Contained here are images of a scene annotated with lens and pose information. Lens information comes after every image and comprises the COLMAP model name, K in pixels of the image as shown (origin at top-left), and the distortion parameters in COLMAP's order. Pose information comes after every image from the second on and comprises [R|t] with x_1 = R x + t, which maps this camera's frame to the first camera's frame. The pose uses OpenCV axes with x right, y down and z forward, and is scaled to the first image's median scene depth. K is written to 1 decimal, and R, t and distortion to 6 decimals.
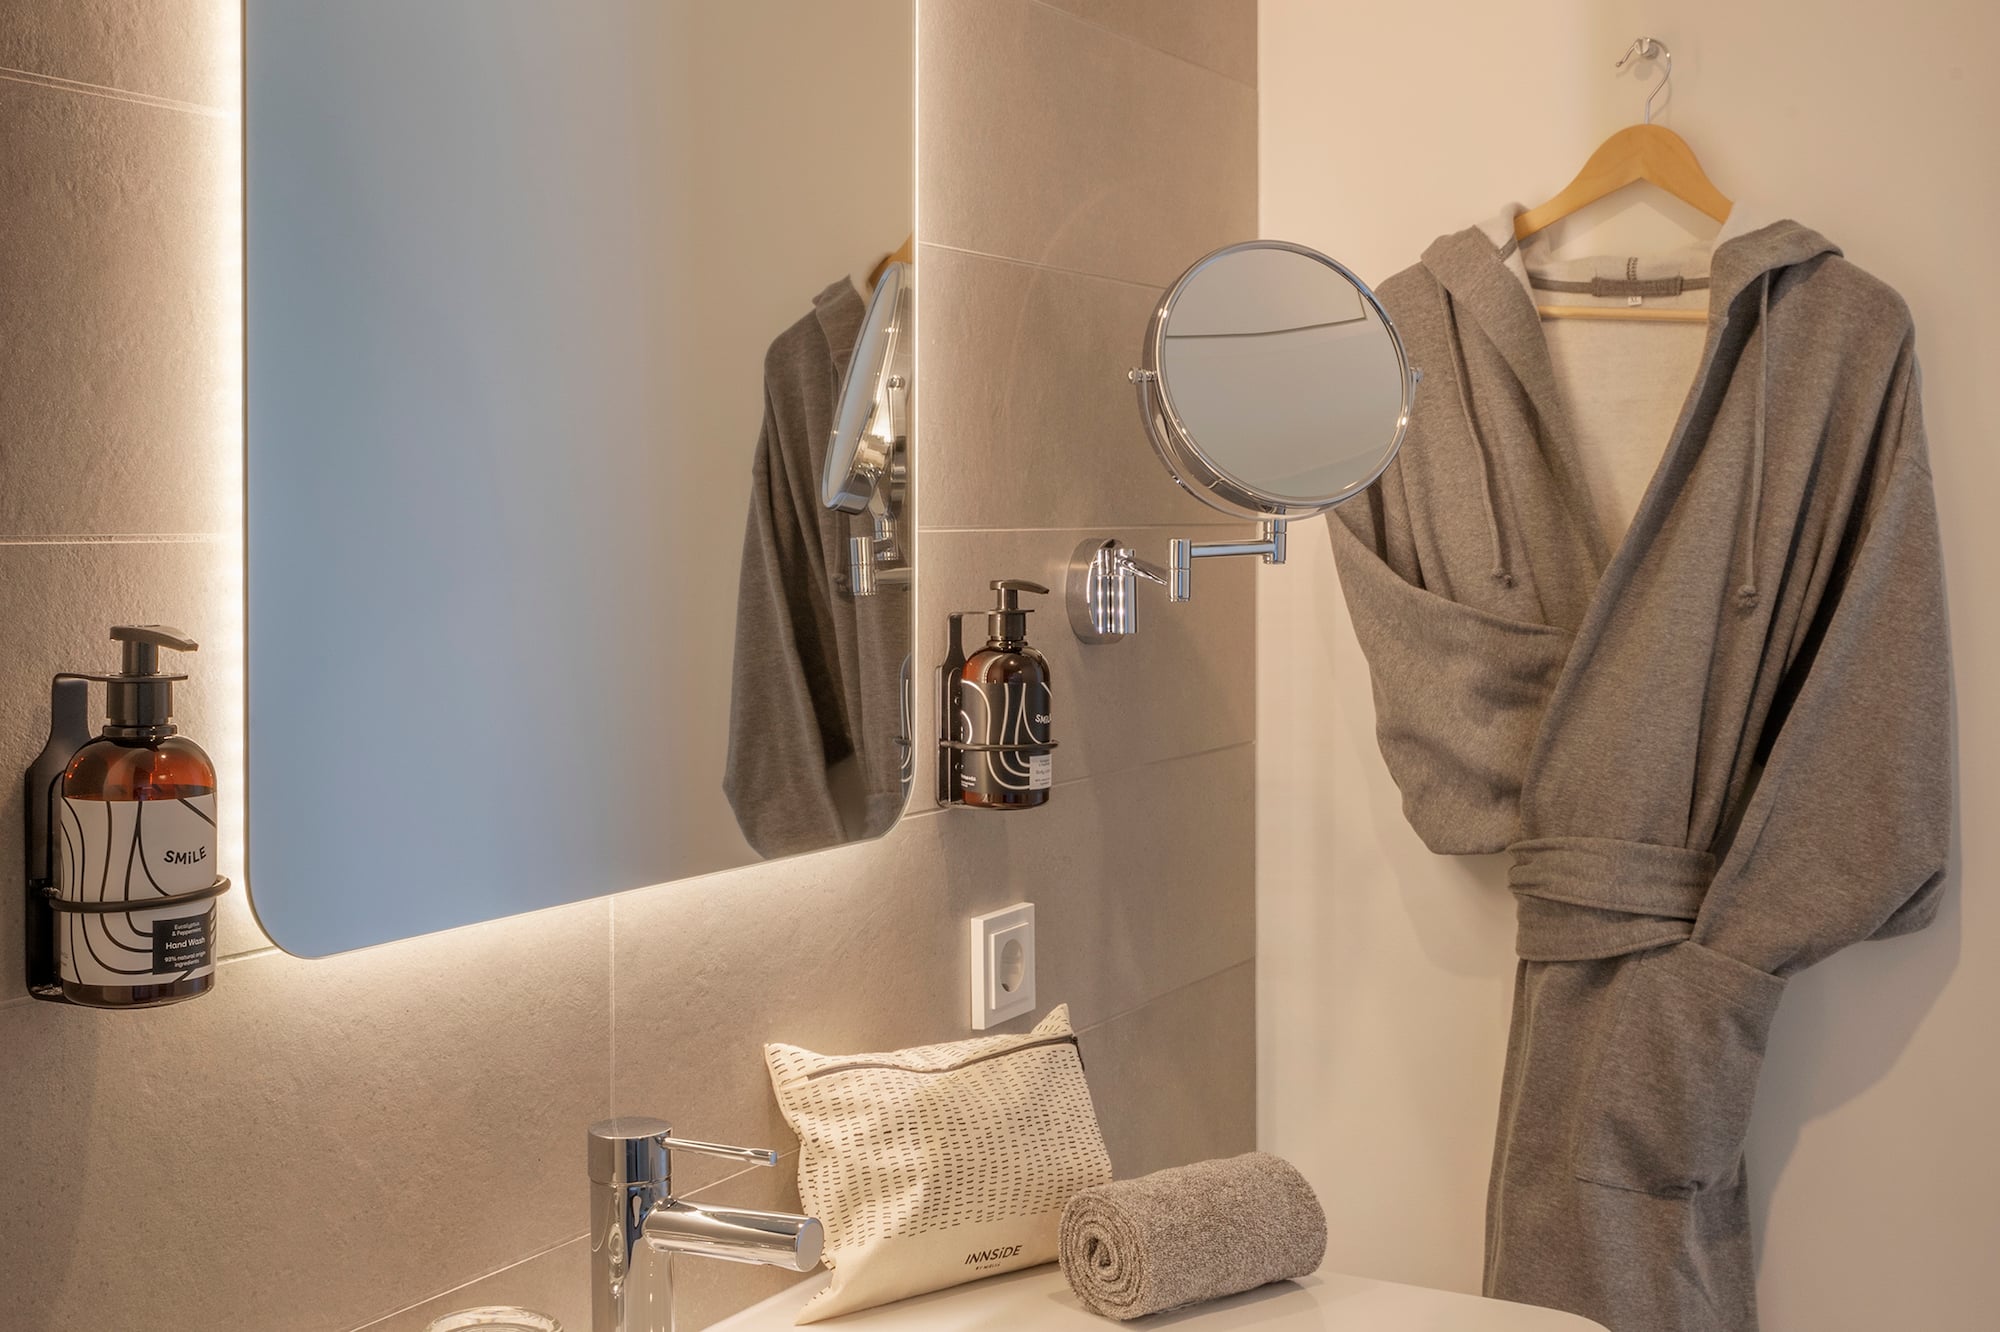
lens RADIAL K [[1330.2, 0, 1000.0], [0, 1330.2, 666.0], [0, 0, 1]] dist [0.000944, -0.002628]
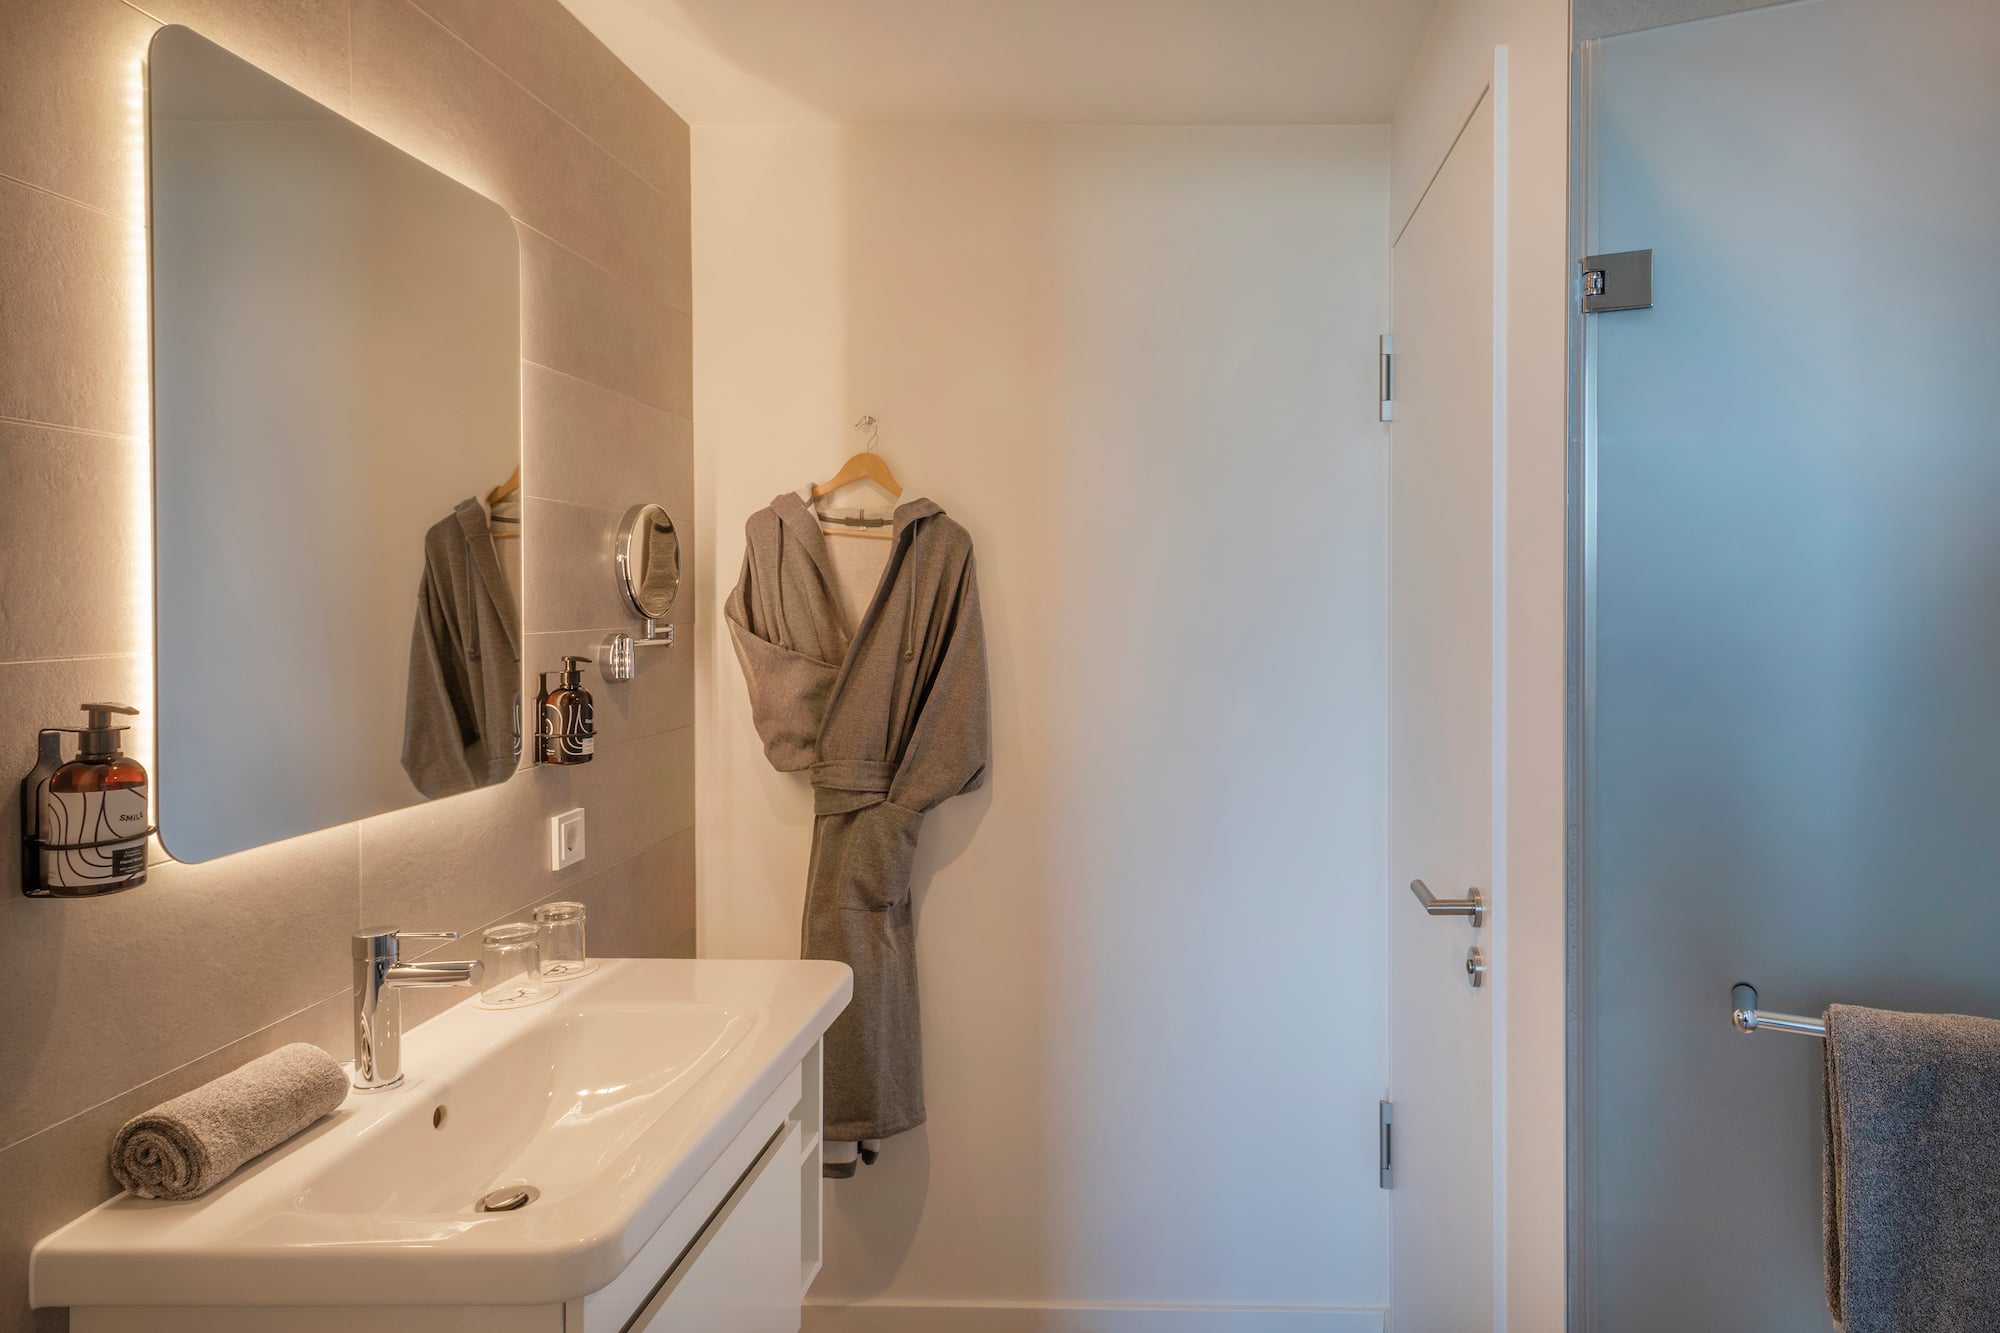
lens RADIAL K [[924.0, 0, 1000.0], [0, 924.0, 666.5], [0, 0, 1]] dist [0.015809, 0.000053]
pose [[0.878844, -0.010024, 0.477004, -0.089066], [-0.004217, 0.999577, 0.028776, -0.085805], [-0.477091, -0.027301, 0.878430, -0.566637]]
